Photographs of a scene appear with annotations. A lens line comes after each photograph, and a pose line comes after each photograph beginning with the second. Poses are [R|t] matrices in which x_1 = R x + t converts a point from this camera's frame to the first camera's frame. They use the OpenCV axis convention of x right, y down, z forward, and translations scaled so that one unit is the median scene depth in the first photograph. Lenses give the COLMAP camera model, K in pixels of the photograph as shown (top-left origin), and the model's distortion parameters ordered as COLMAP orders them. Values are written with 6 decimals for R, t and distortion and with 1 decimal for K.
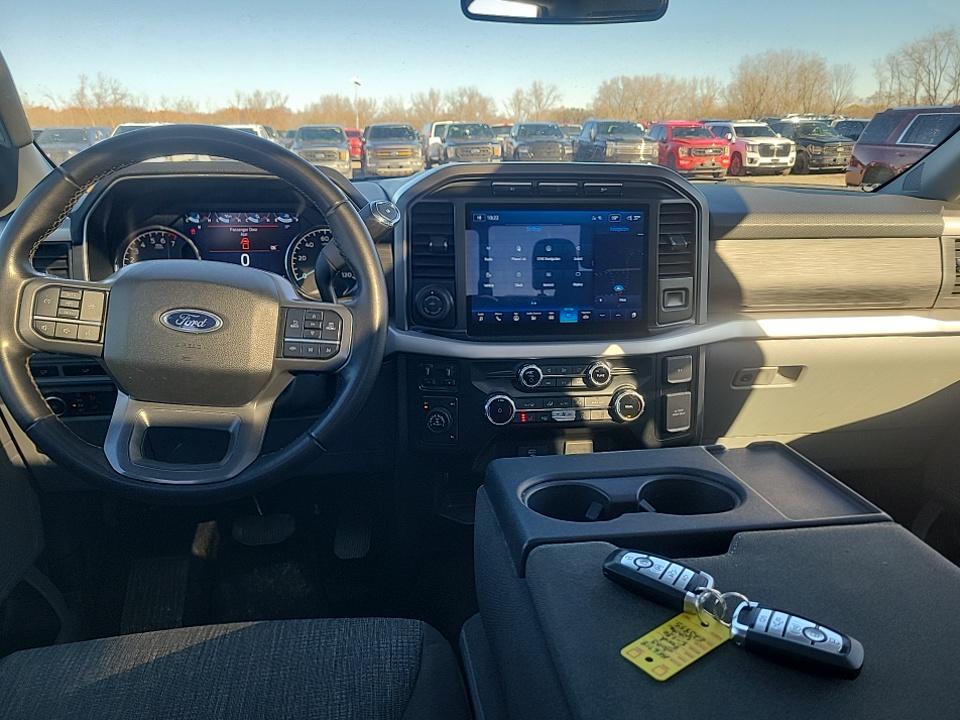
lens RADIAL K [[737.1, 0, 480.0], [0, 737.1, 360.0], [0, 0, 1]] dist [0.007268, 0.005304]
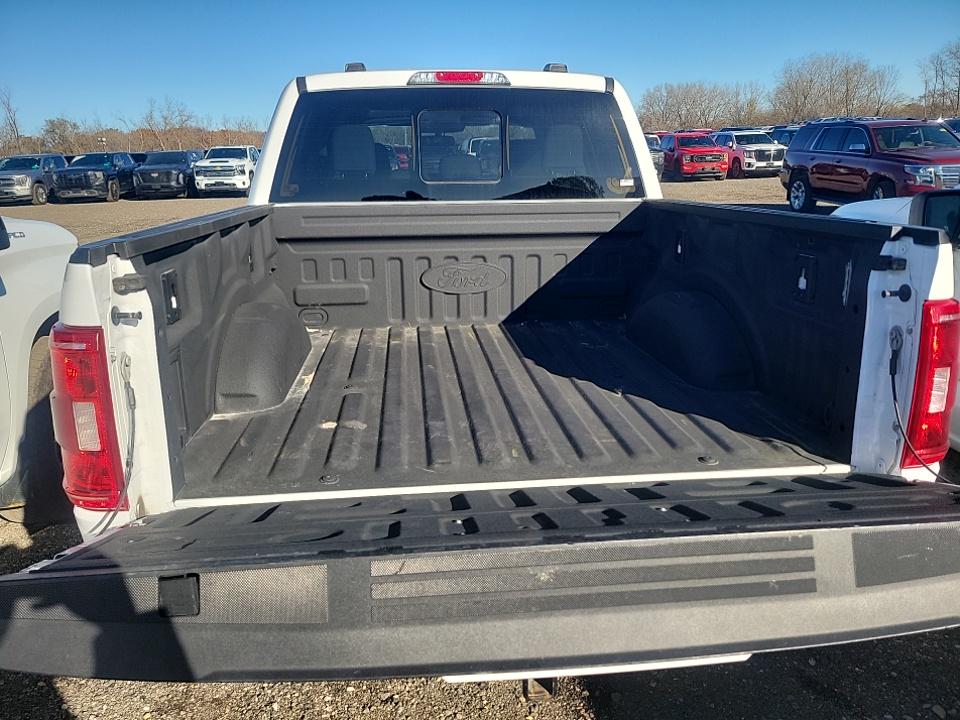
lens RADIAL K [[720.3, 0, 476.8], [0, 720.3, 343.1], [0, 0, 1]] dist [0.056437, -0.037655]
pose [[0.997672, -0.006811, -0.067848, 0.025095], [0.004721, 0.999510, -0.030927, 0.036201], [0.068025, 0.030535, 0.997216, -0.134279]]
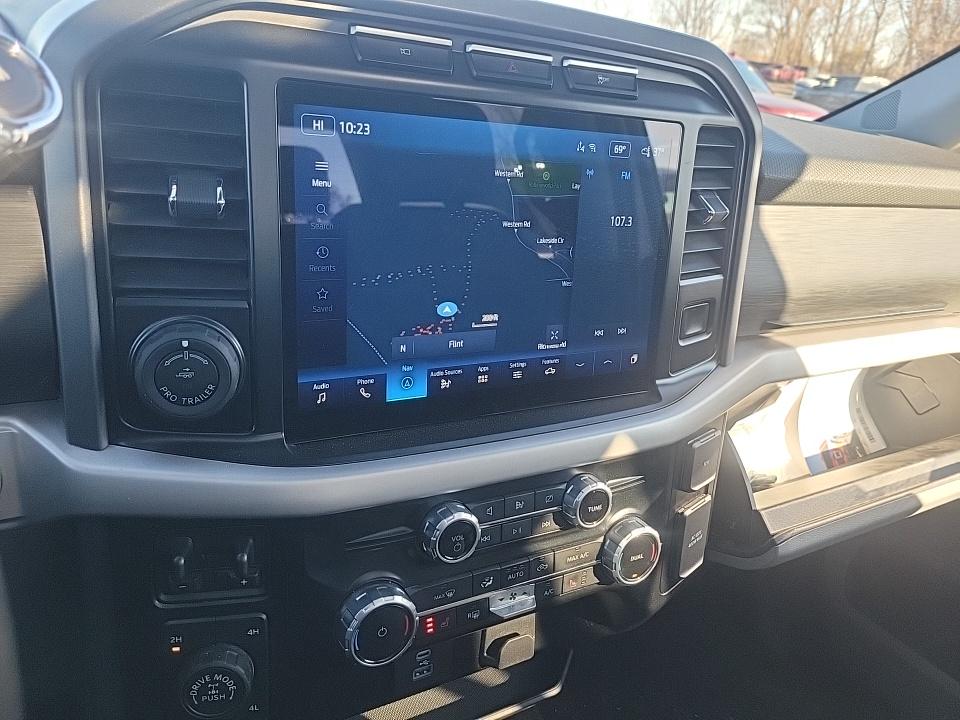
lens RADIAL K [[716.8, 0, 480.0], [0, 716.8, 360.0], [0, 0, 1]] dist [0.034533, -0.080628]
pose [[0.919823, -0.044054, 0.389852, -0.015338], [-0.009167, 0.990991, 0.133612, -0.028630], [-0.392226, -0.126473, 0.911133, 0.143852]]
